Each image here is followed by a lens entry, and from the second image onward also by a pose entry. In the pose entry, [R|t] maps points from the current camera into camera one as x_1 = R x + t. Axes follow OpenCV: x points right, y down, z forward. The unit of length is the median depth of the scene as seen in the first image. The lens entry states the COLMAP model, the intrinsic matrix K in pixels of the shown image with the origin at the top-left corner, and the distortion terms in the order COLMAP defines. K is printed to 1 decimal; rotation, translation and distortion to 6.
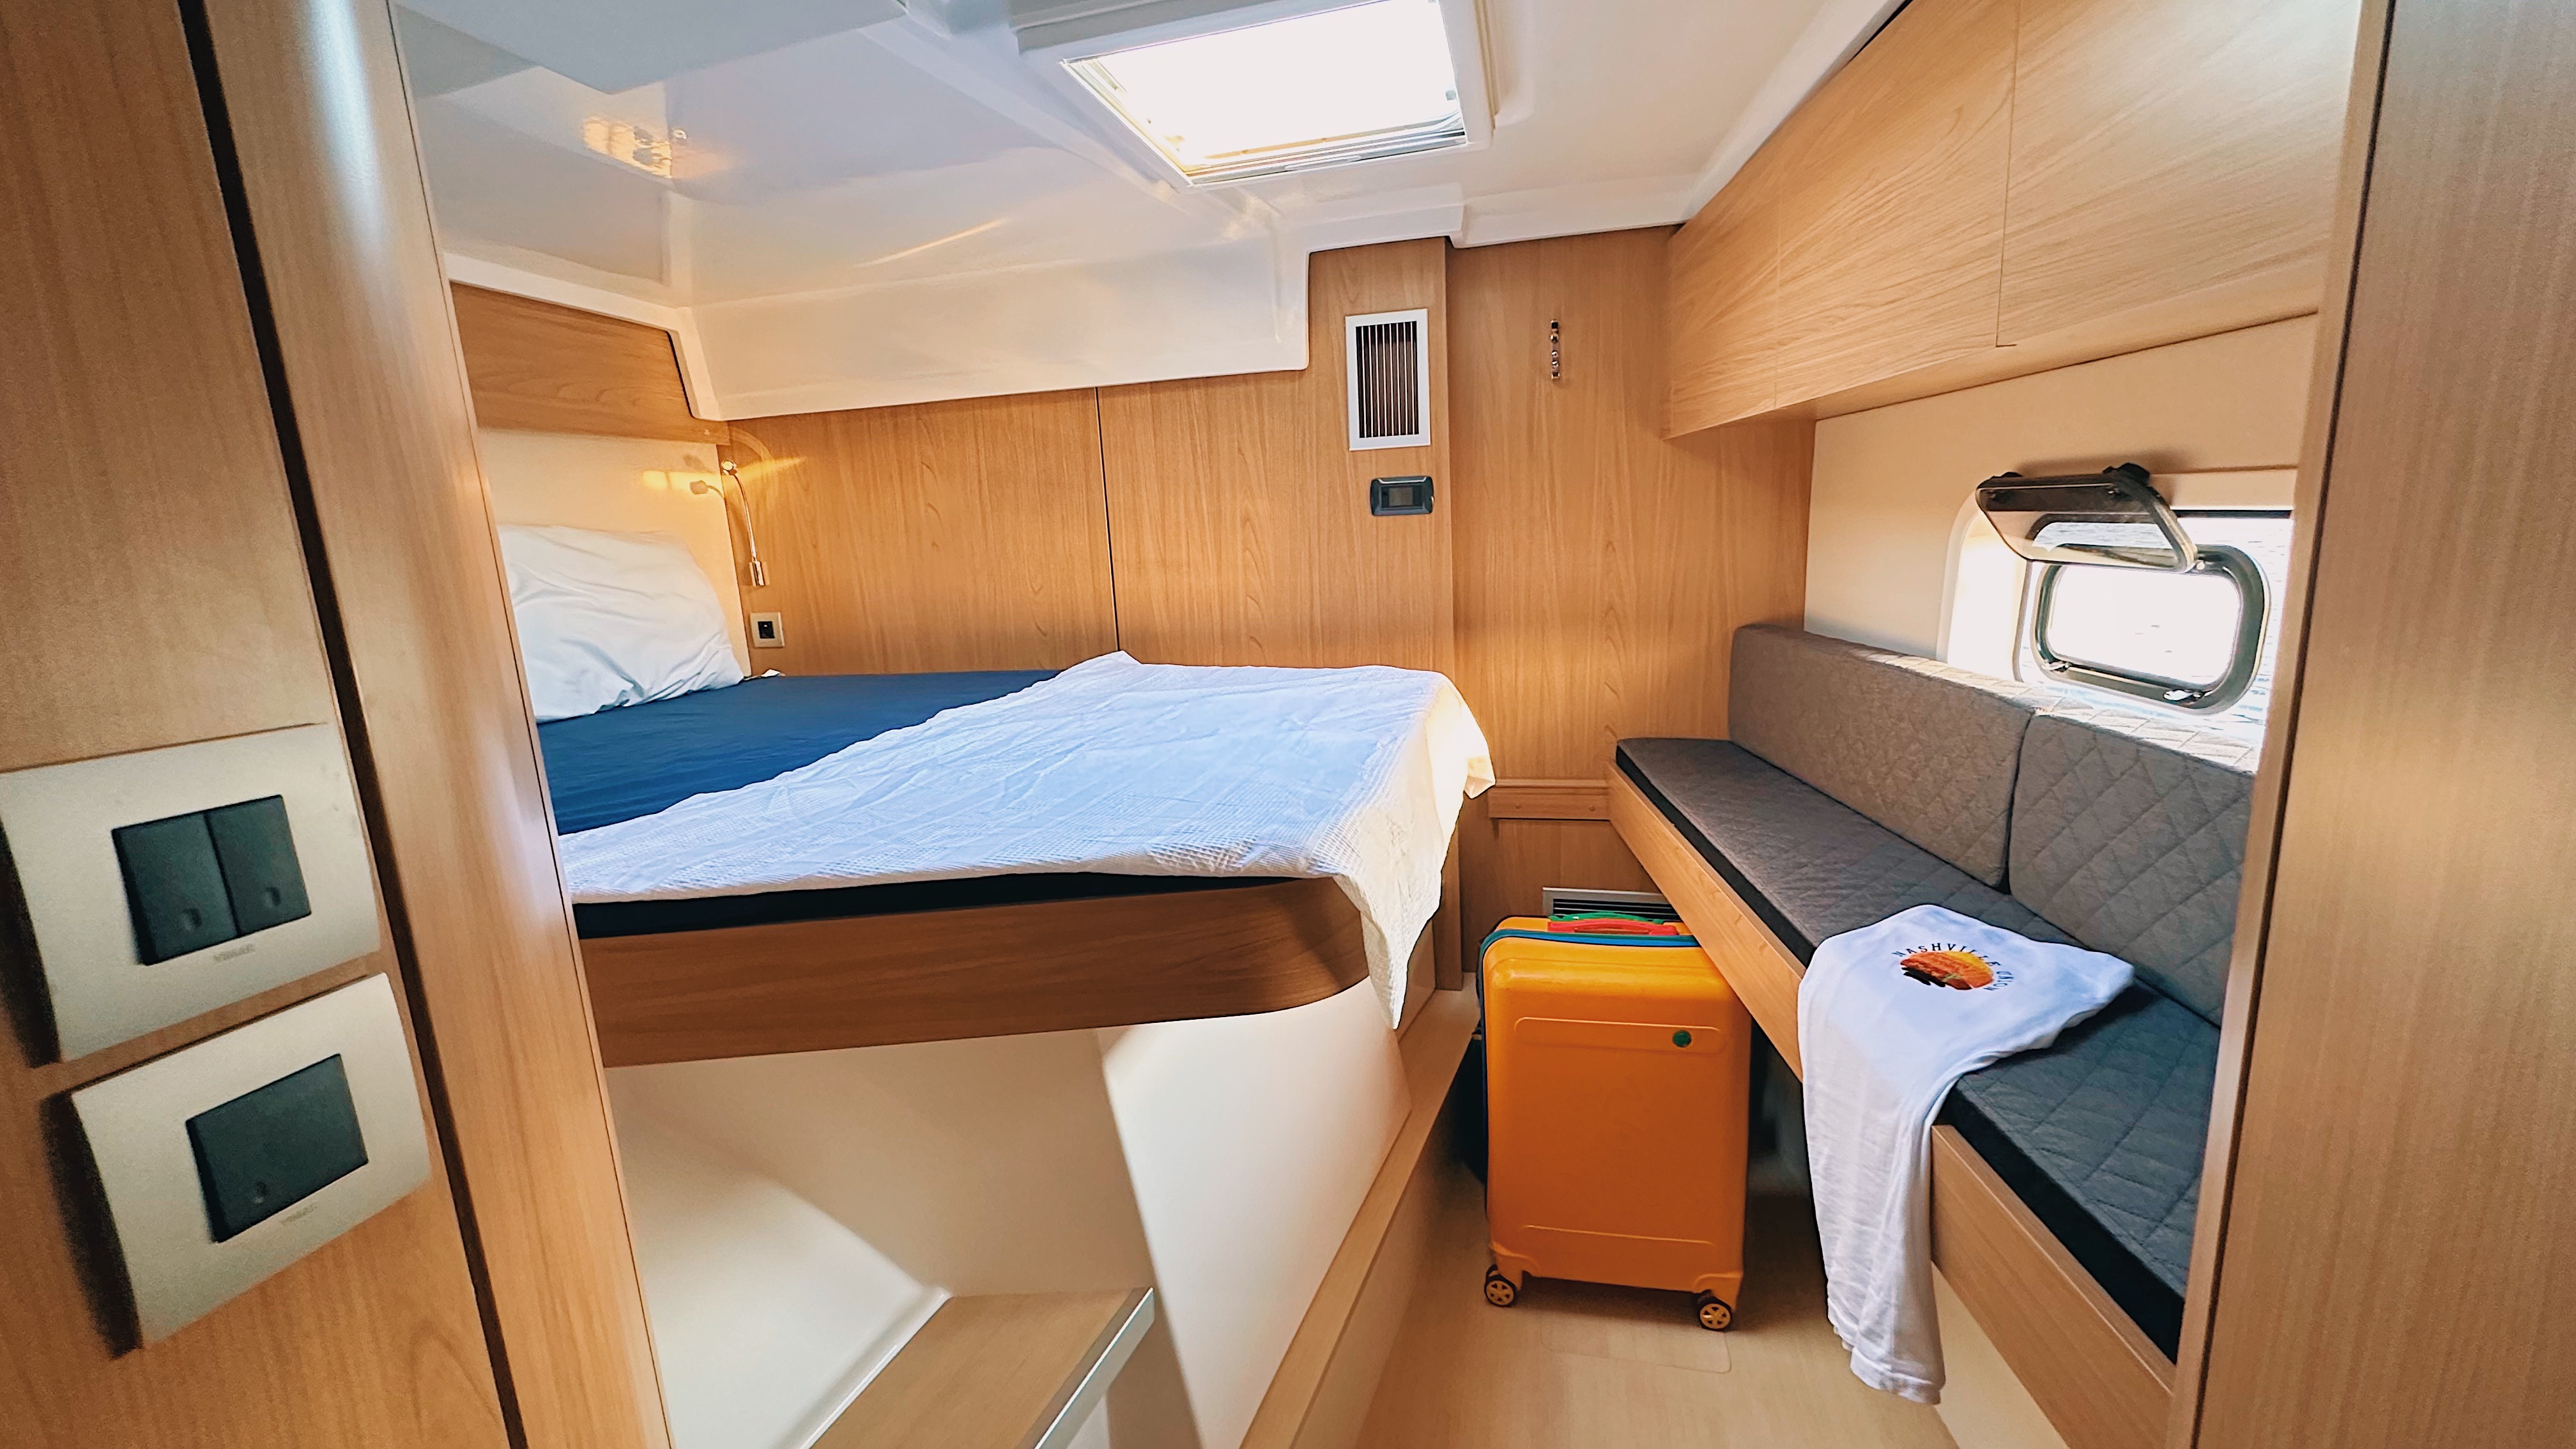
lens RADIAL K [[1024.2, 0, 1272.5], [0, 1024.2, 721.7], [0, 0, 1]] dist [-0.009272, 0.001328]
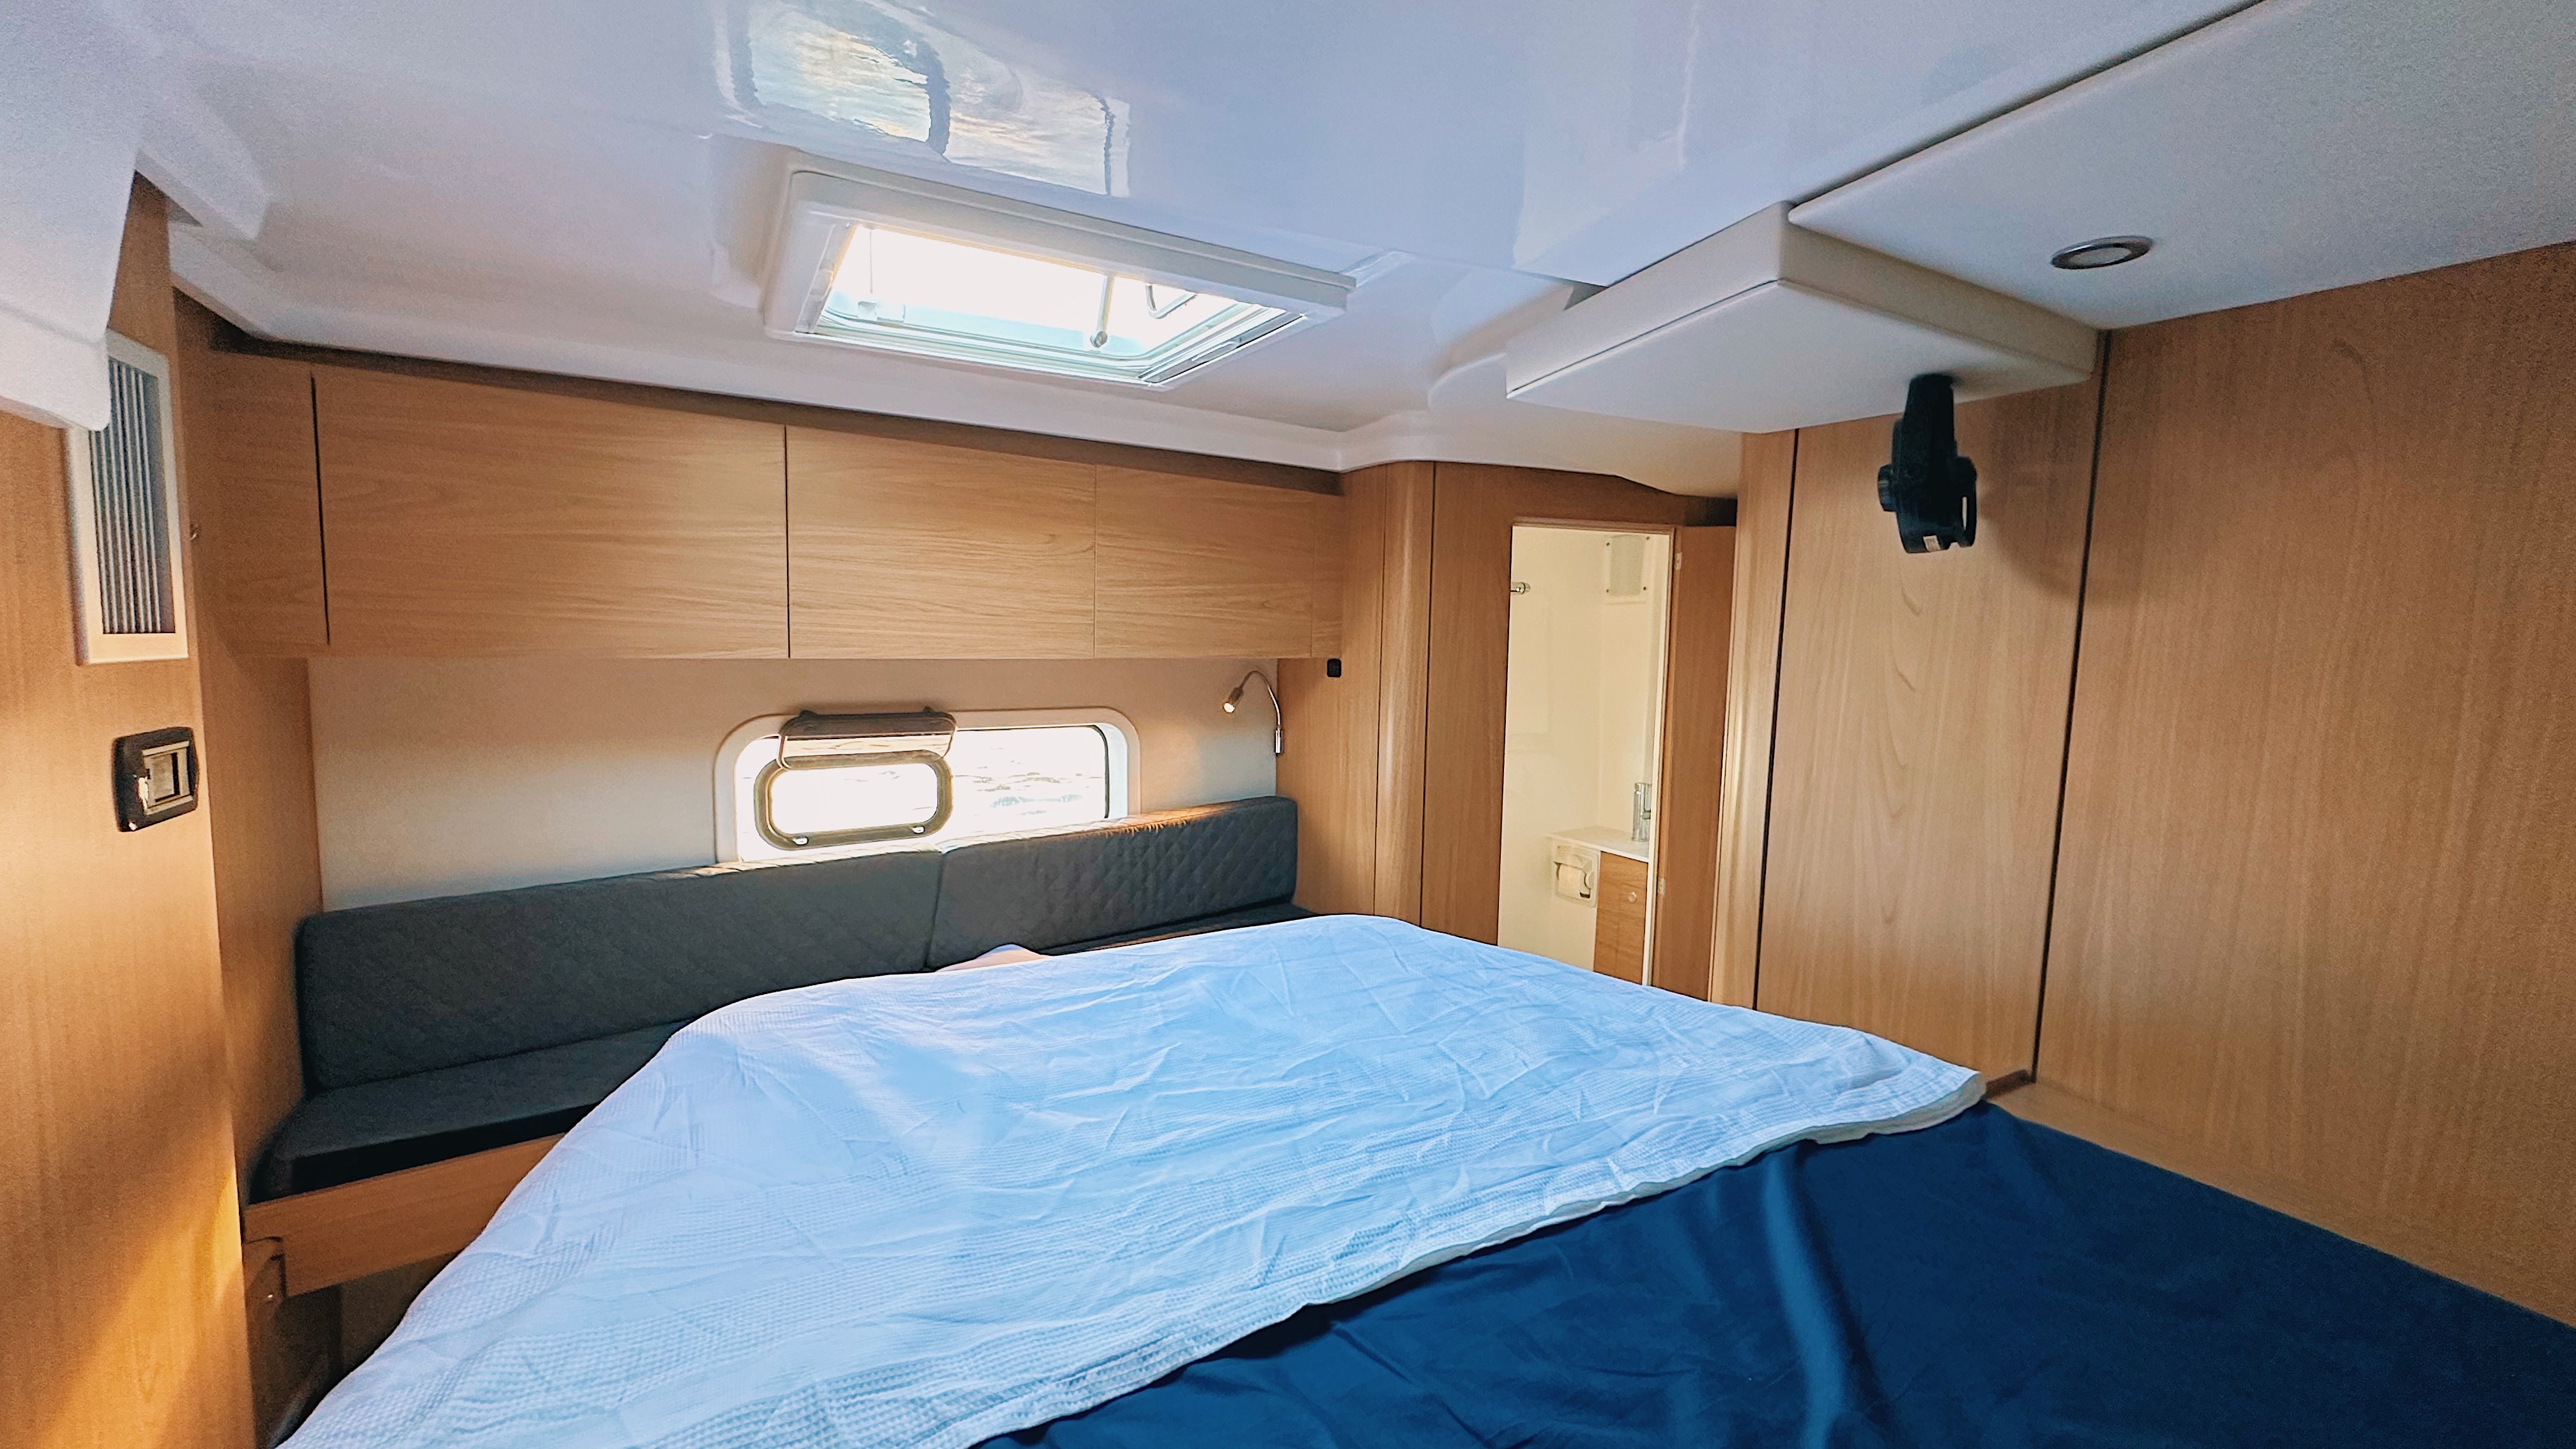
lens RADIAL K [[1024.2, 0, 1293.8], [0, 1024.2, 725.0], [0, 0, 1]] dist [-0.009272, 0.001328]
pose [[-0.711318, -0.028683, 0.702285, -0.624201], [0.150208, 0.969881, 0.191752, -0.326066], [-0.686632, 0.241885, -0.685585, 1.250401]]
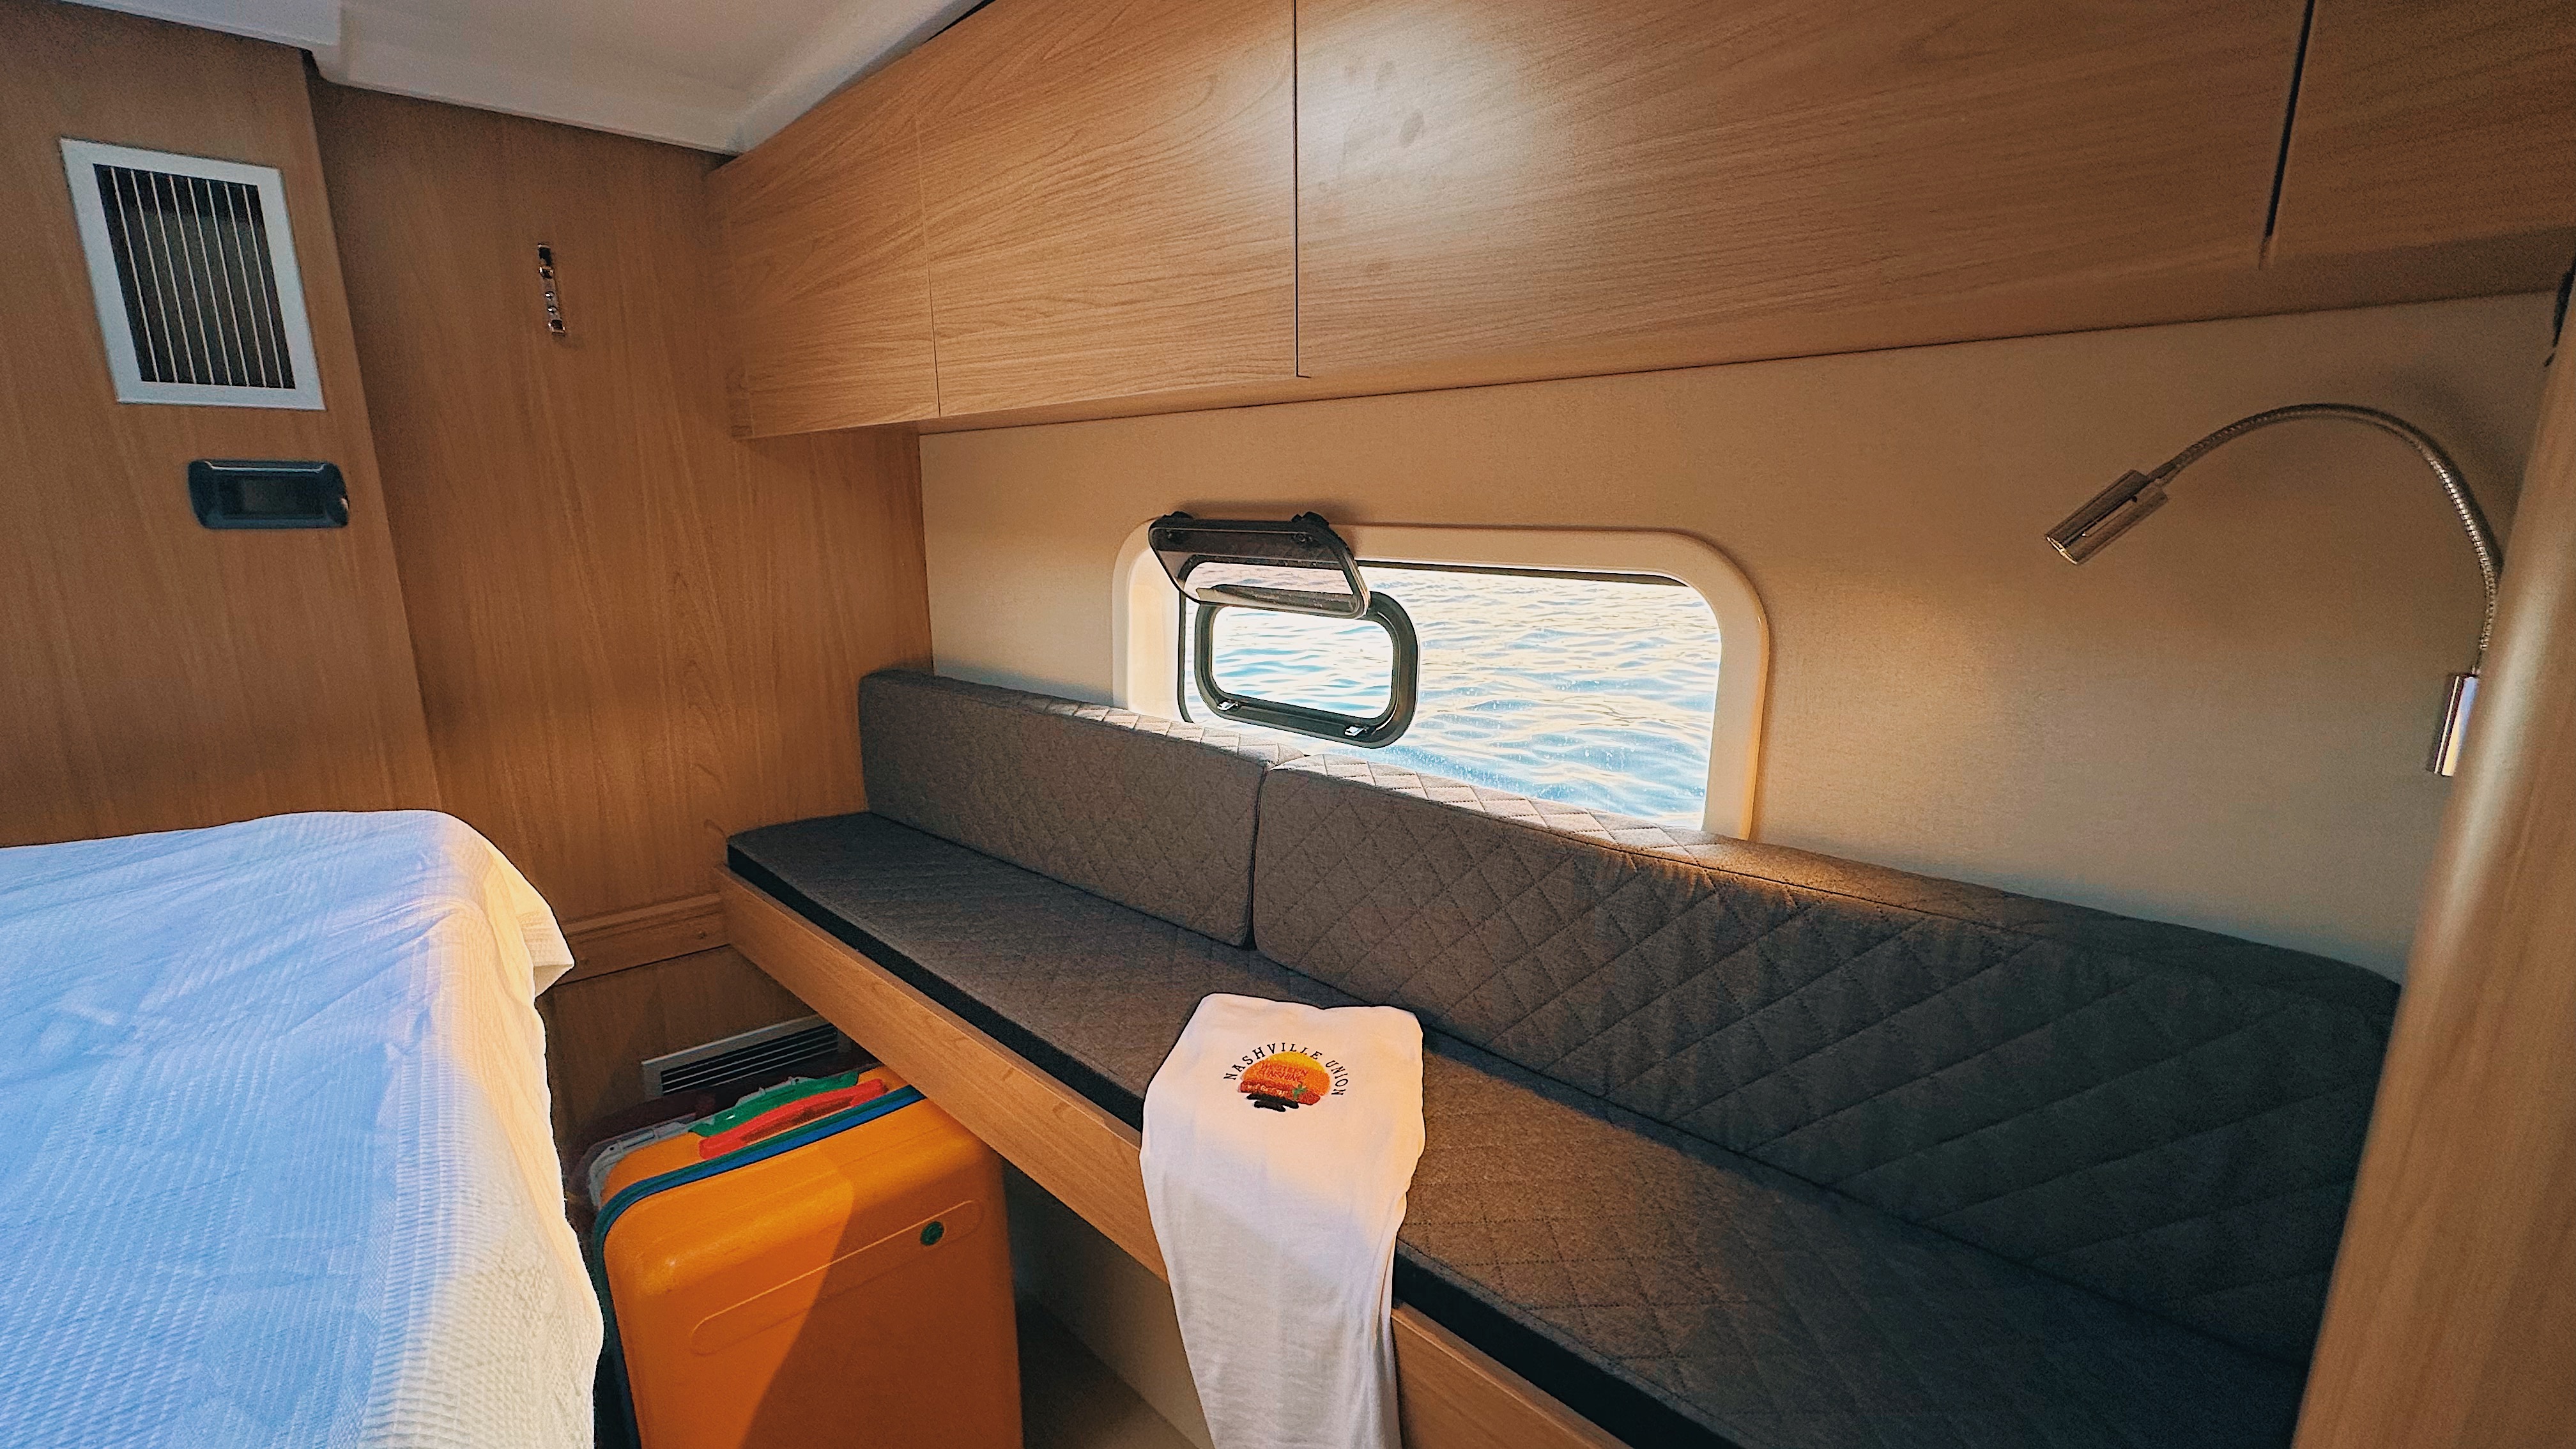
lens RADIAL K [[1024.2, 0, 1287.6], [0, 1024.2, 718.9], [0, 0, 1]] dist [-0.009272, 0.001328]
pose [[0.594386, -0.121010, 0.795023, -0.002011], [0.125942, 0.990422, 0.056593, -0.076965], [-0.794257, 0.066489, 0.603934, 0.289639]]
